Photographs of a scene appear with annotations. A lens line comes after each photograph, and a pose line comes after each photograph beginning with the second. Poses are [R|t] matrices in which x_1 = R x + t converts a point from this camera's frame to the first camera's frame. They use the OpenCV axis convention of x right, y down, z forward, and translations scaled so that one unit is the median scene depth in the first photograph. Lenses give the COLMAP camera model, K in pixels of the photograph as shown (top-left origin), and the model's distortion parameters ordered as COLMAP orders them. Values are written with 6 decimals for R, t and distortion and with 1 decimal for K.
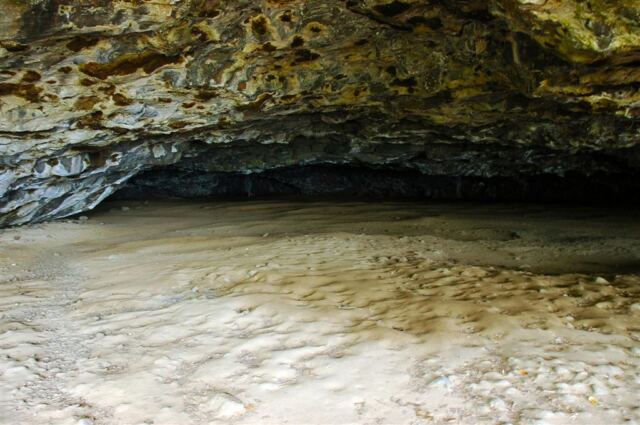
lens RADIAL K [[498.6, 0, 318.1], [0, 498.6, 222.7], [0, 0, 1]] dist [-0.185801, 0.166000]
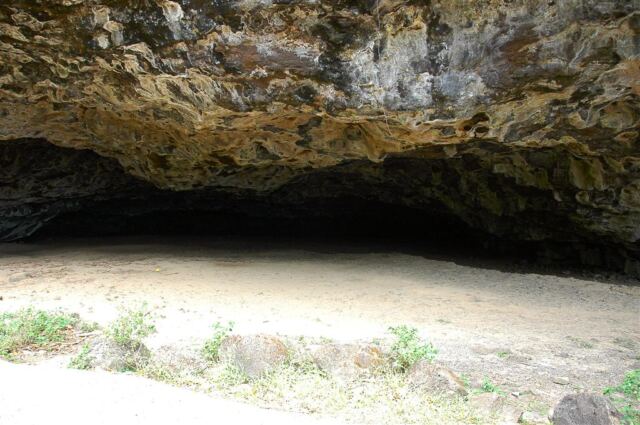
lens RADIAL K [[498.6, 0, 318.1], [0, 498.6, 222.7], [0, 0, 1]] dist [-0.185801, 0.166000]
pose [[0.990421, 0.001511, 0.138071, 0.606476], [0.009878, 0.996603, -0.081763, 0.142816], [-0.137726, 0.082344, 0.987042, -1.569158]]
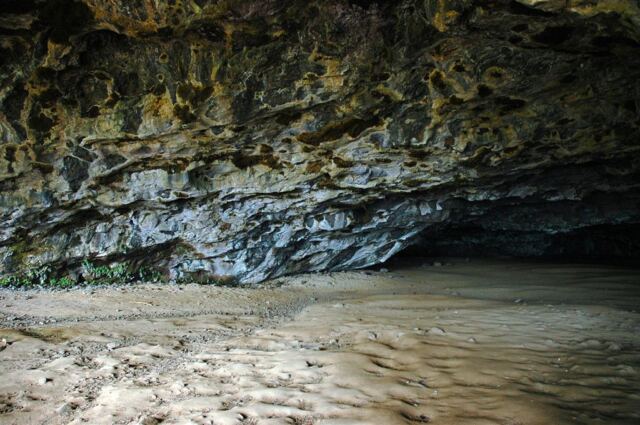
lens RADIAL K [[498.6, 0, 318.1], [0, 498.6, 222.7], [0, 0, 1]] dist [-0.185801, 0.166000]
pose [[0.760804, 0.004390, -0.648967, 0.273992], [-0.080899, 0.992819, -0.088125, -0.012041], [0.643920, 0.119547, 0.755696, 0.111196]]
